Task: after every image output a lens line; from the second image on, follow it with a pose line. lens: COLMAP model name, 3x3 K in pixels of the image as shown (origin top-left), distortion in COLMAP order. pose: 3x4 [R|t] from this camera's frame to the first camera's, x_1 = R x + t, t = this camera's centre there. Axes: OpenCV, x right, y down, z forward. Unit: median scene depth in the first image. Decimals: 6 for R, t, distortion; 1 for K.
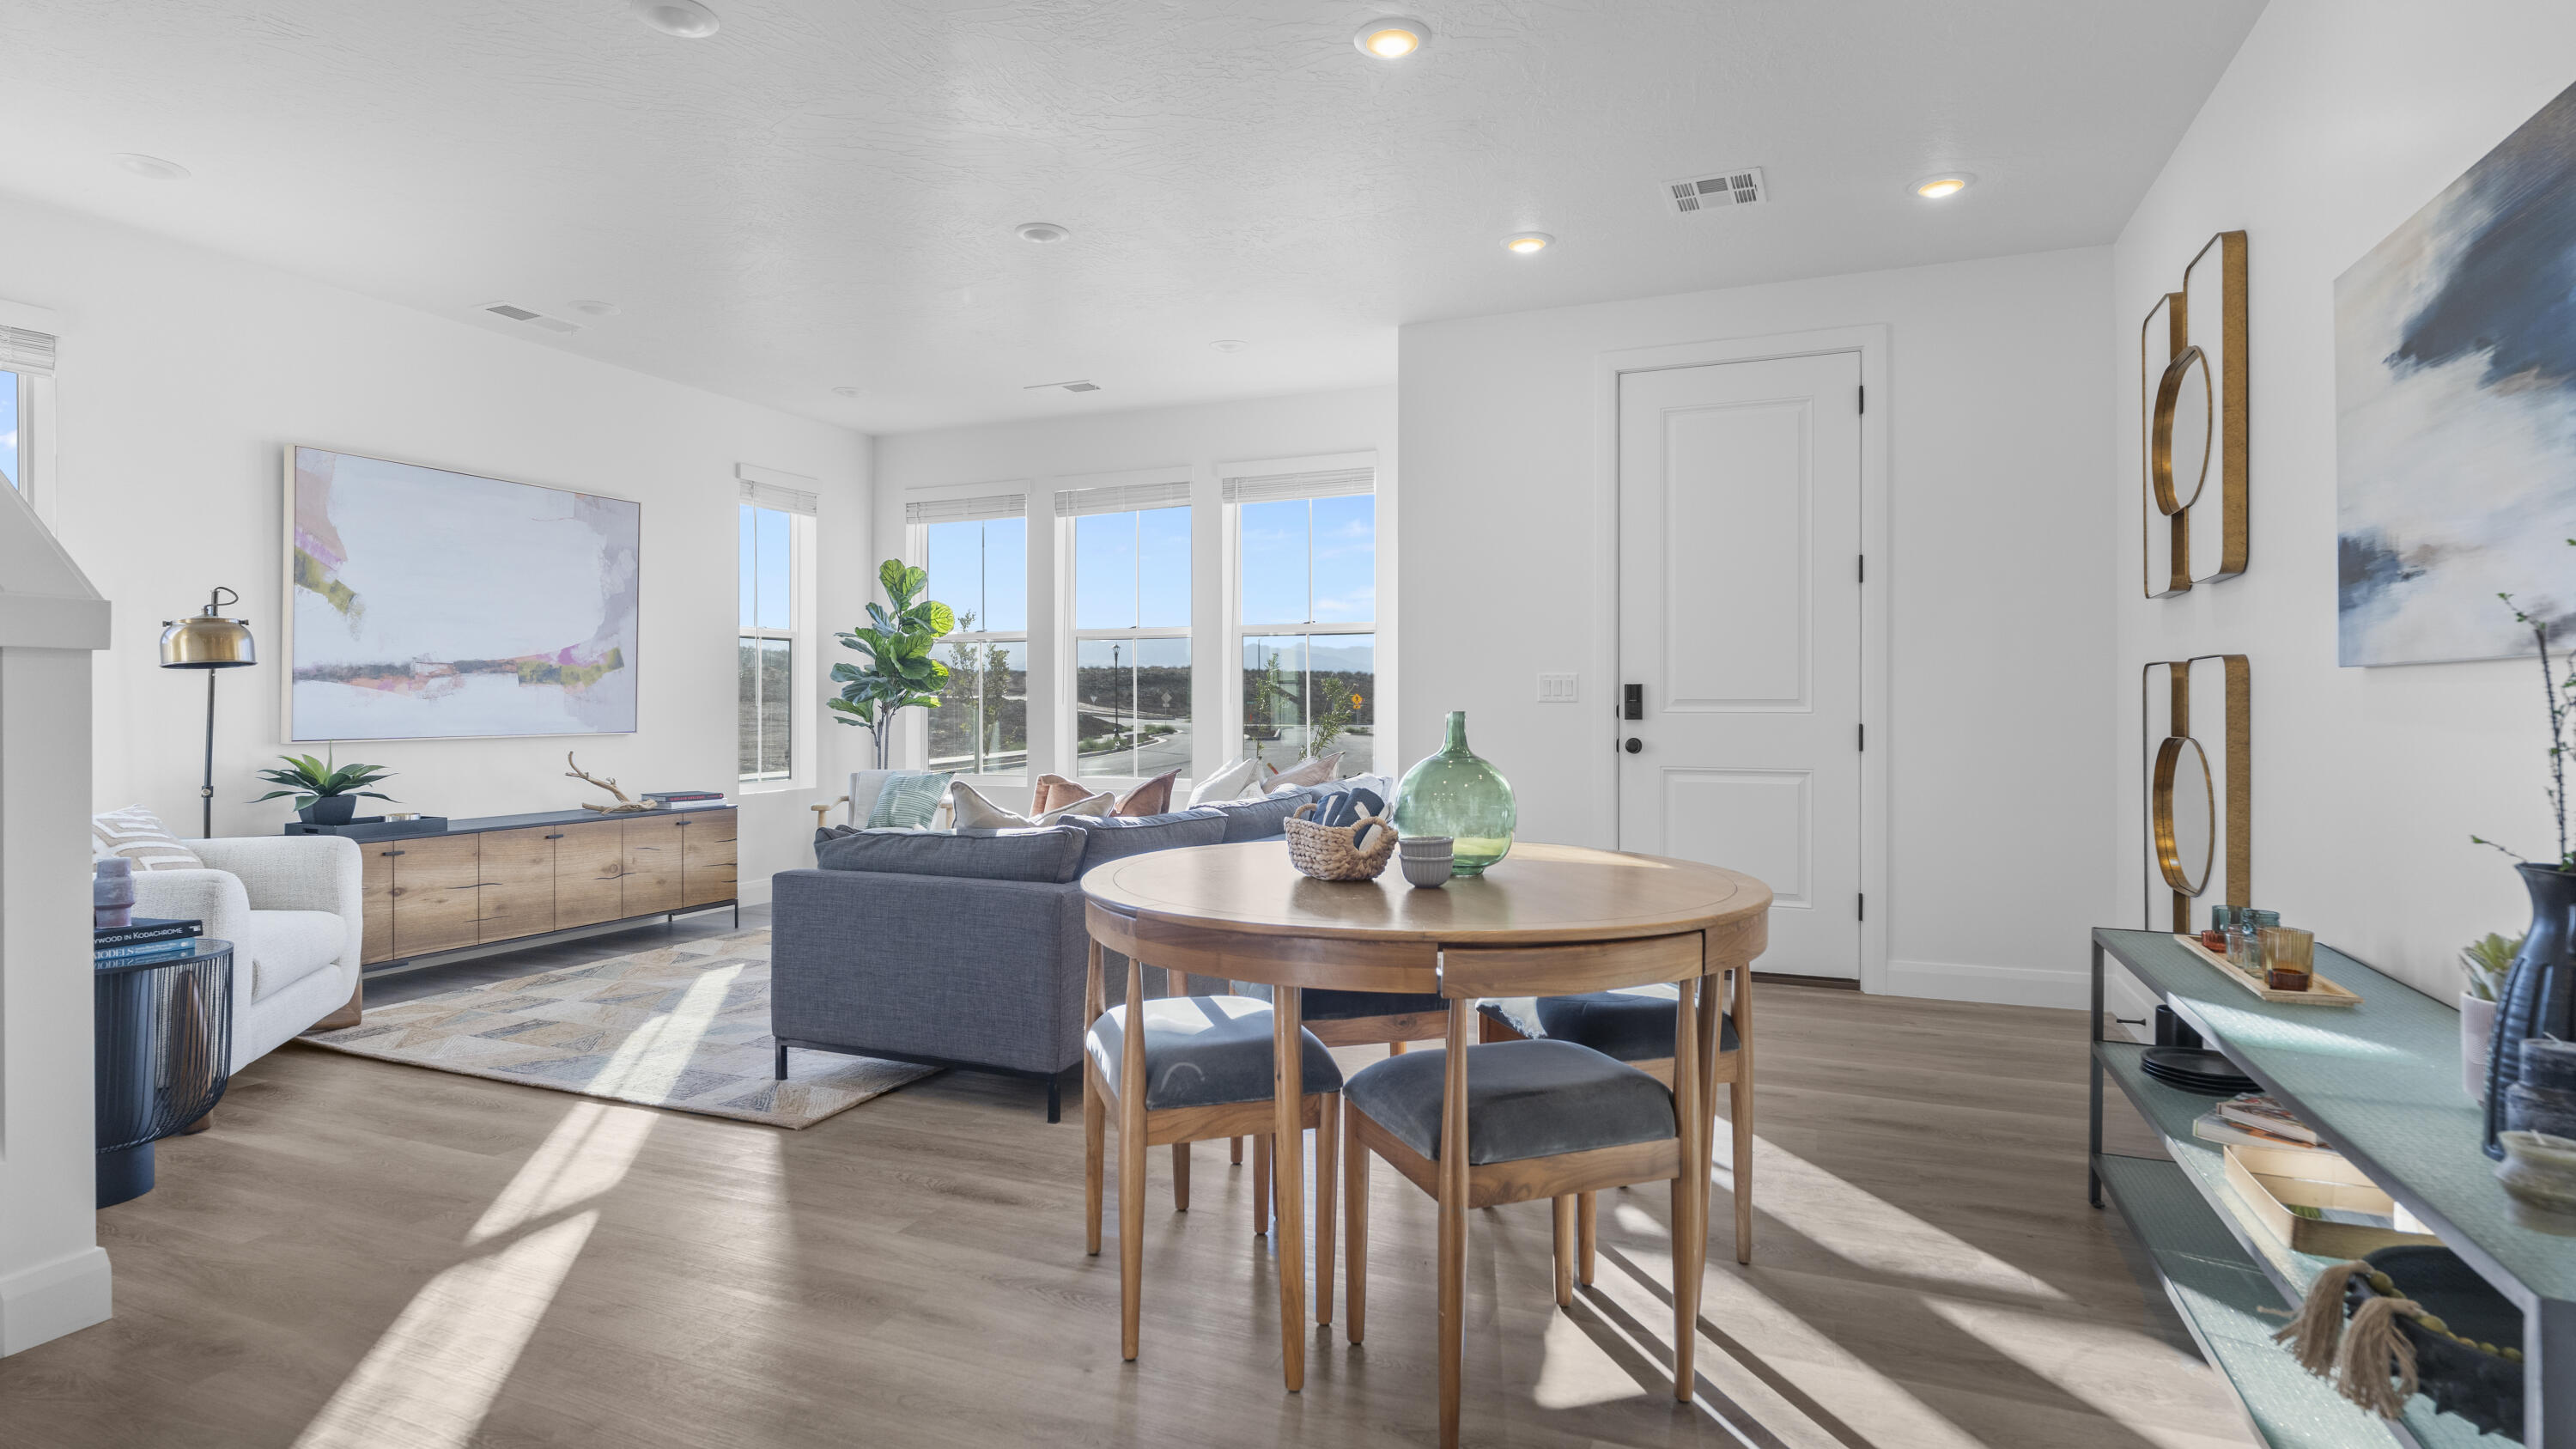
lens RADIAL K [[1276.9, 0, 1293.1], [0, 1276.9, 701.6], [0, 0, 1]] dist [-0.002318, 0.000441]
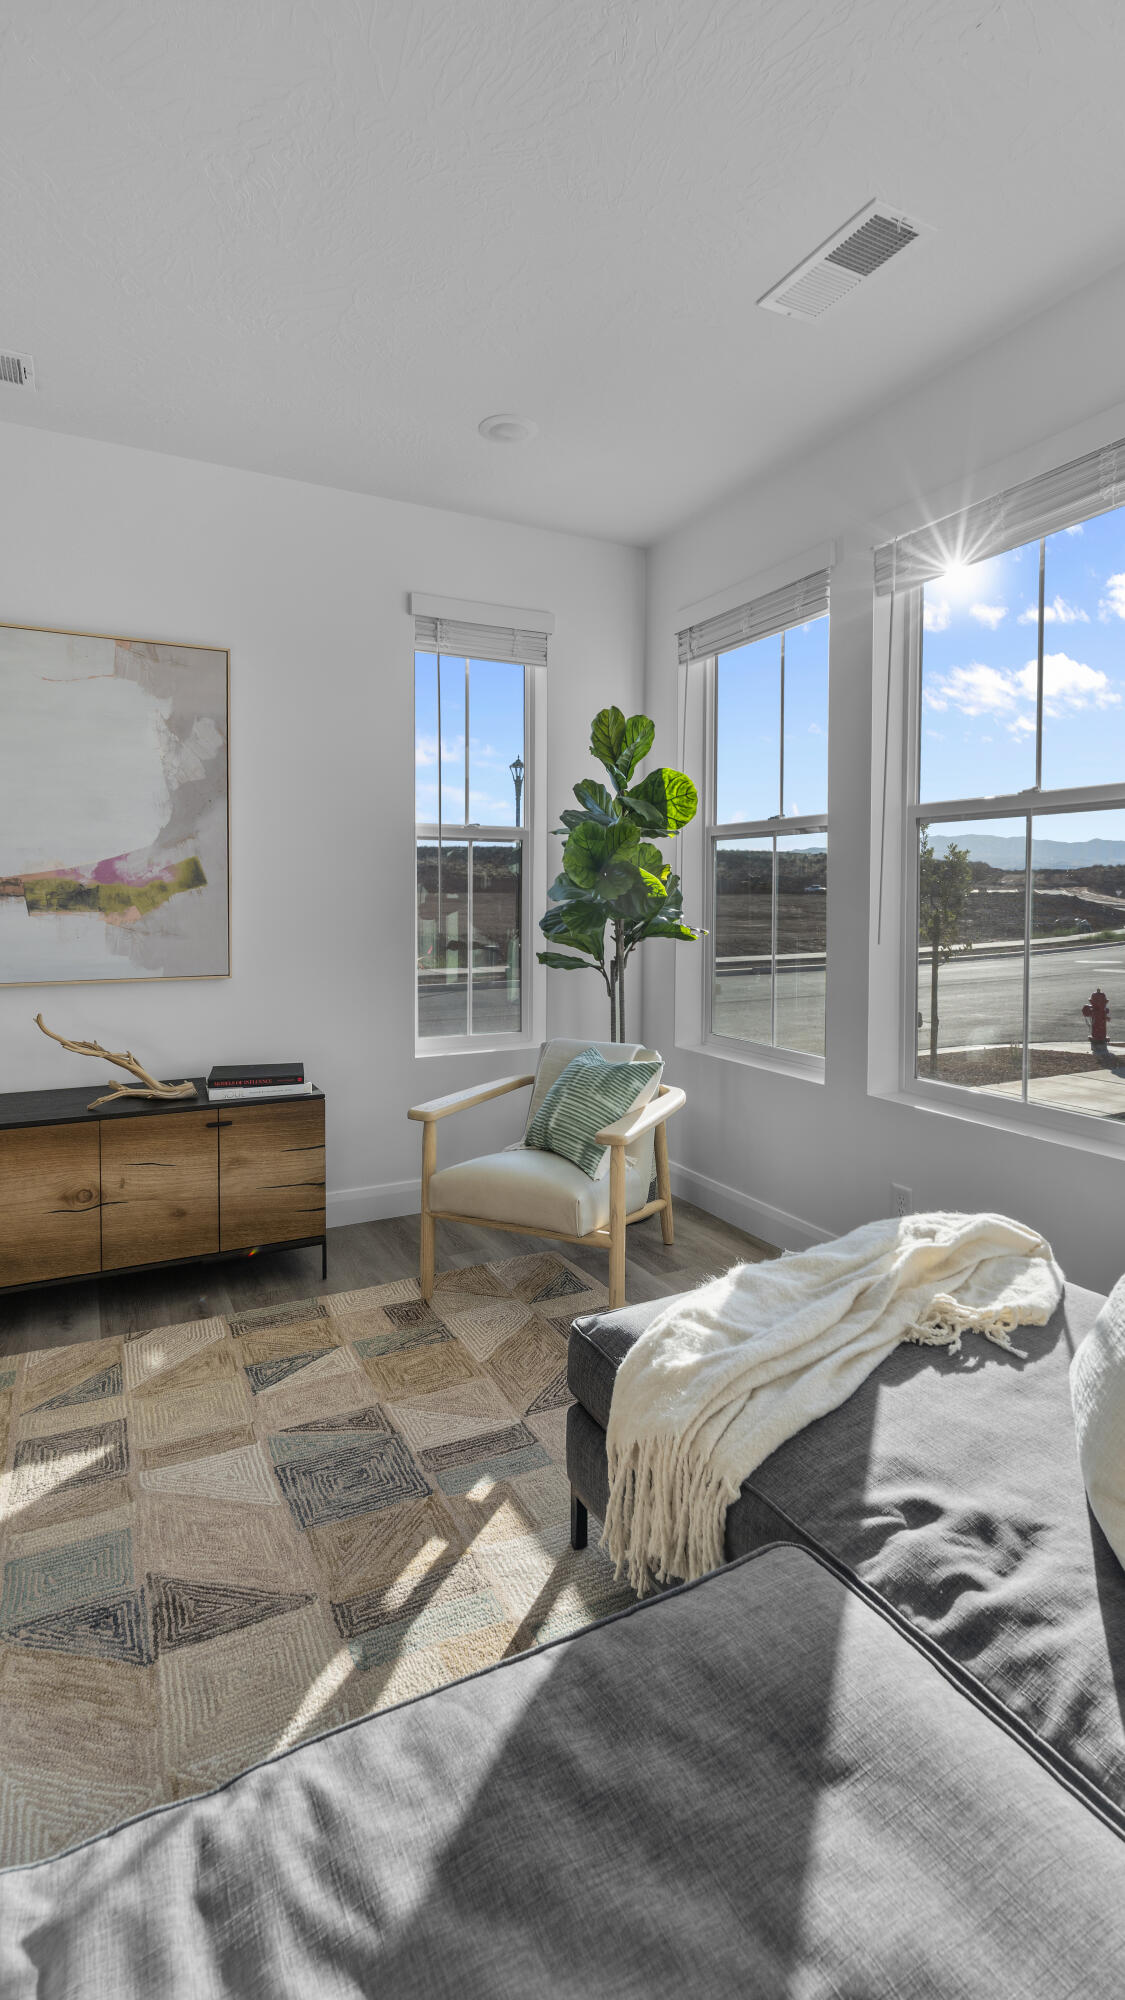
lens RADIAL K [[936.9, 0, 559.2], [0, 936.9, 921.5], [0, 0, 1]] dist [-0.003489, 0.000196]
pose [[0.763325, 0.021790, -0.645646, -0.042304], [-0.001093, 0.999473, 0.032439, -0.028139], [0.646013, -0.024056, 0.762947, 0.863106]]
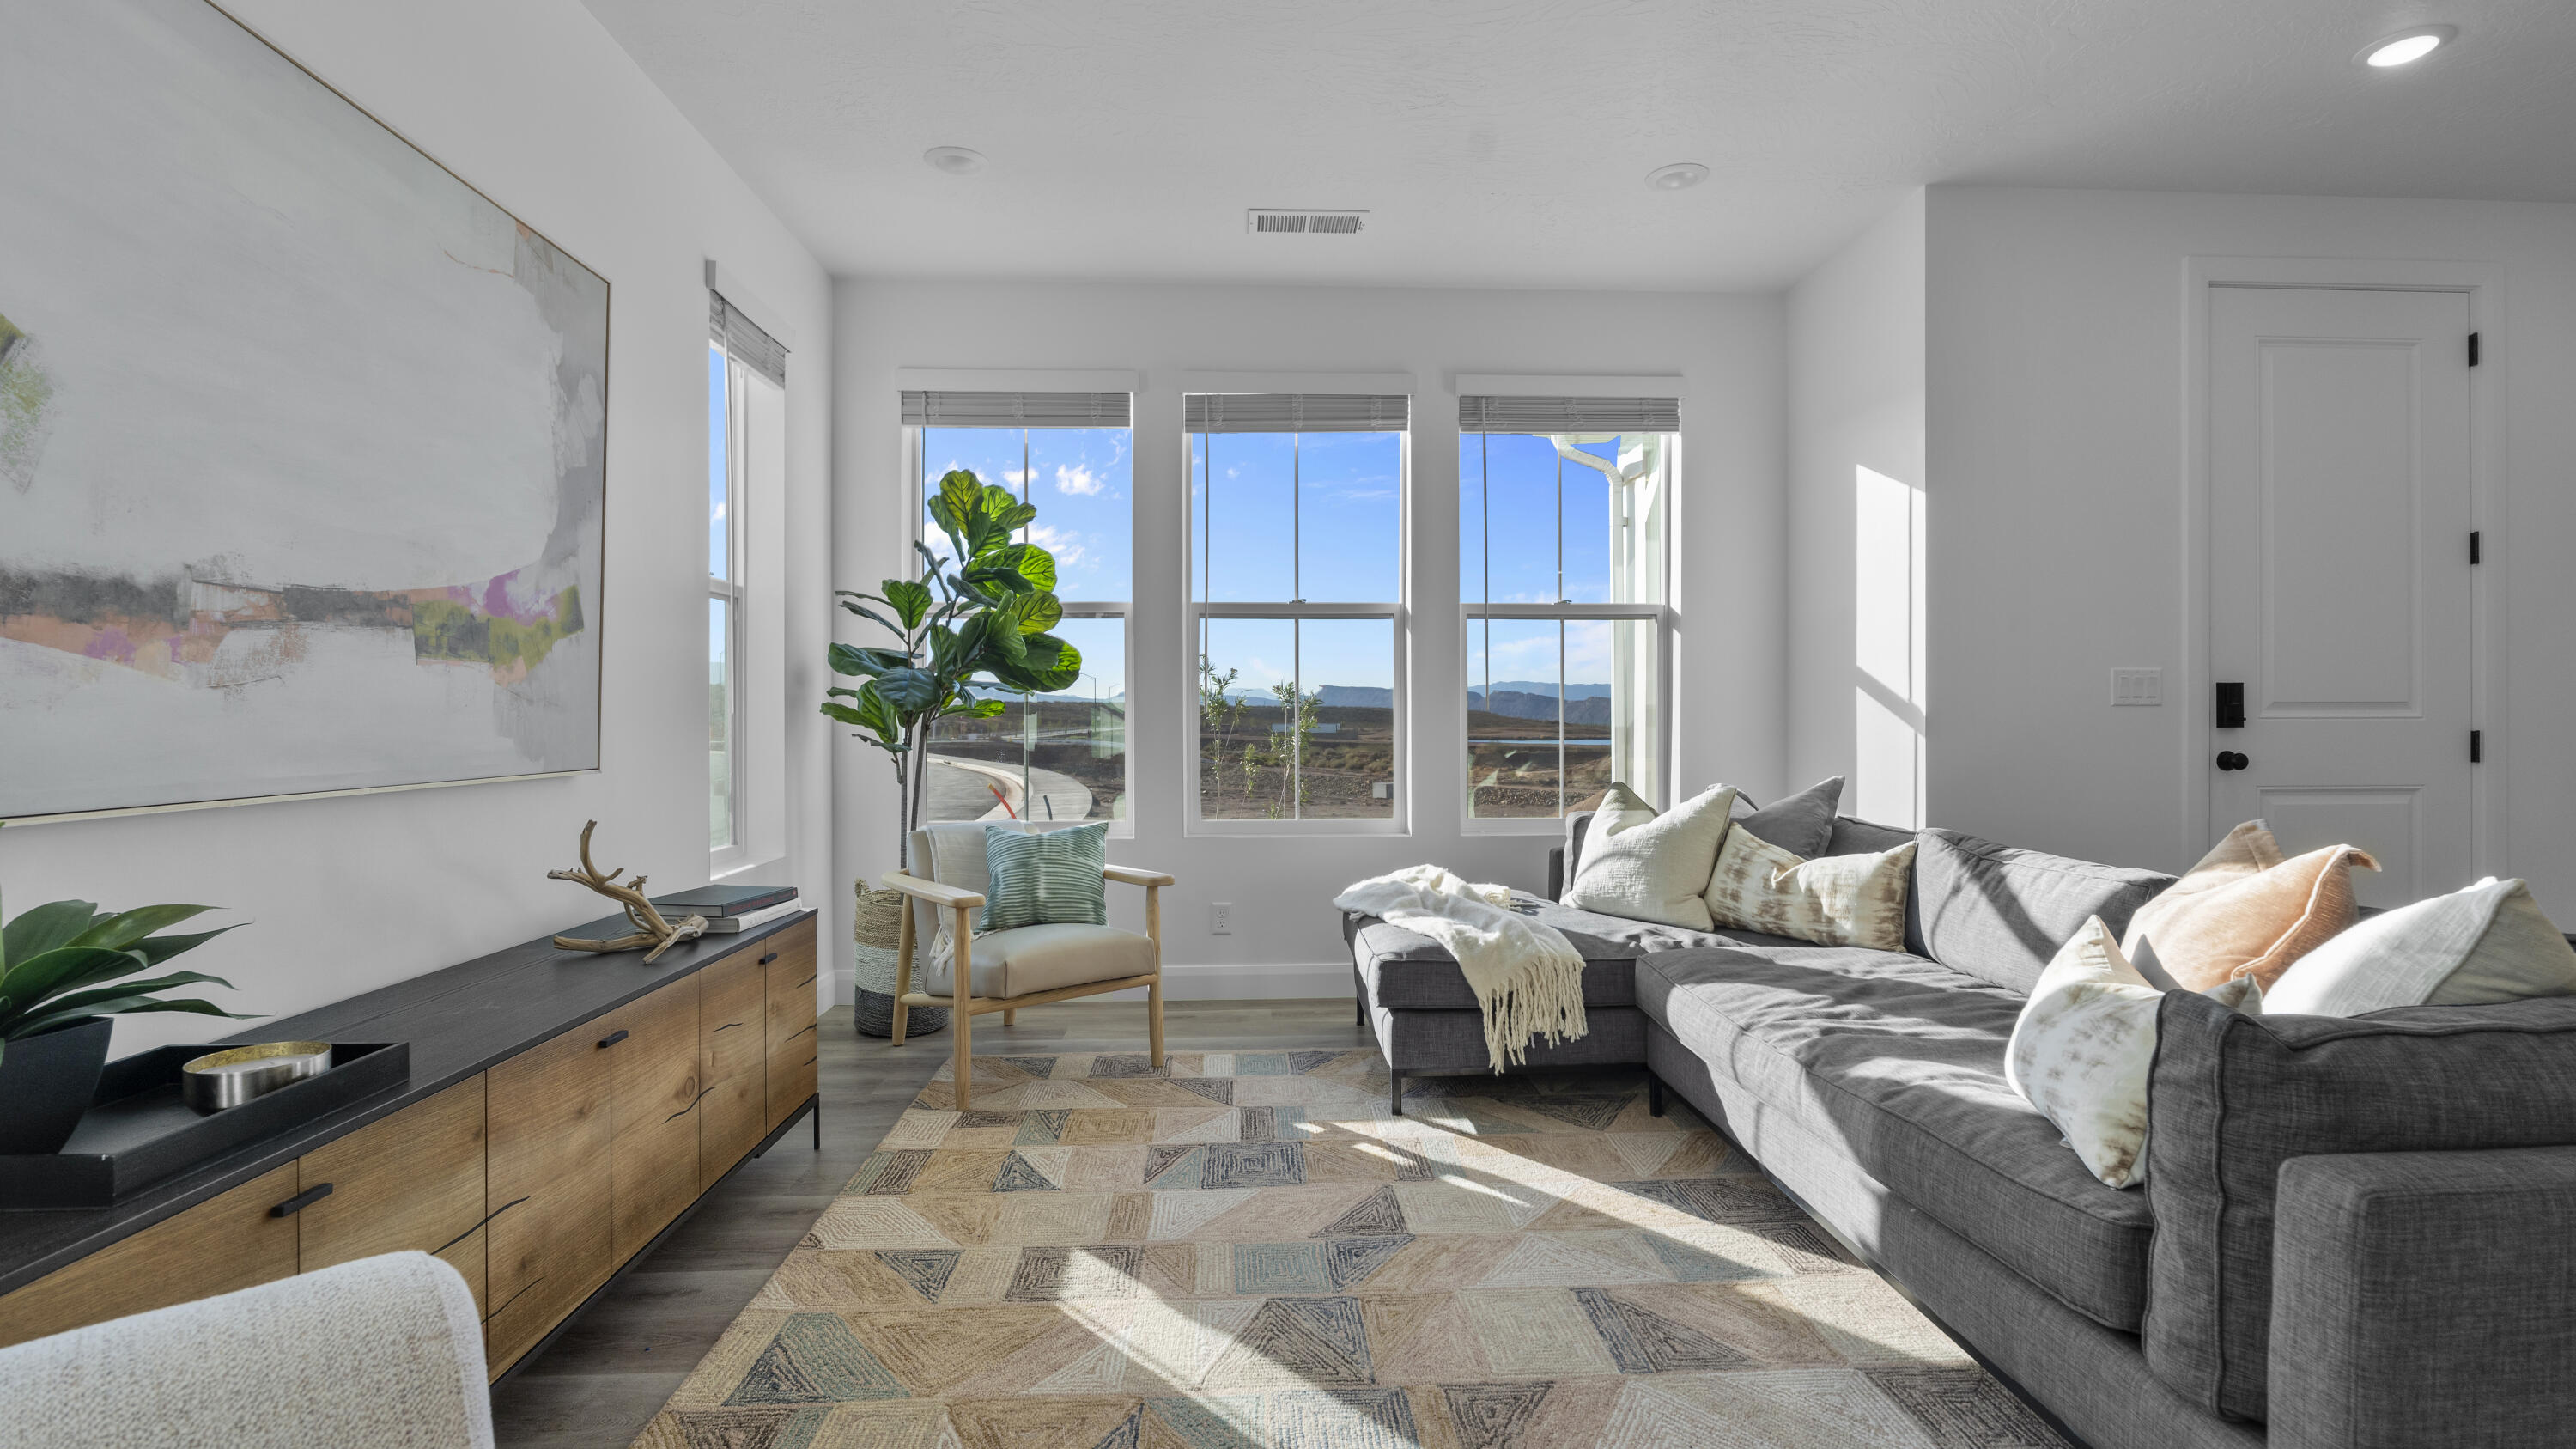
lens RADIAL K [[1168.6, 0, 1290.8], [0, 1168.6, 711.4], [0, 0, 1]] dist [-0.001144, 0.000790]
pose [[0.901928, 0.000200, 0.431887, -0.564506], [0.002401, 0.999982, -0.005477, 0.006613], [-0.431880, 0.005977, 0.901911, 0.601037]]
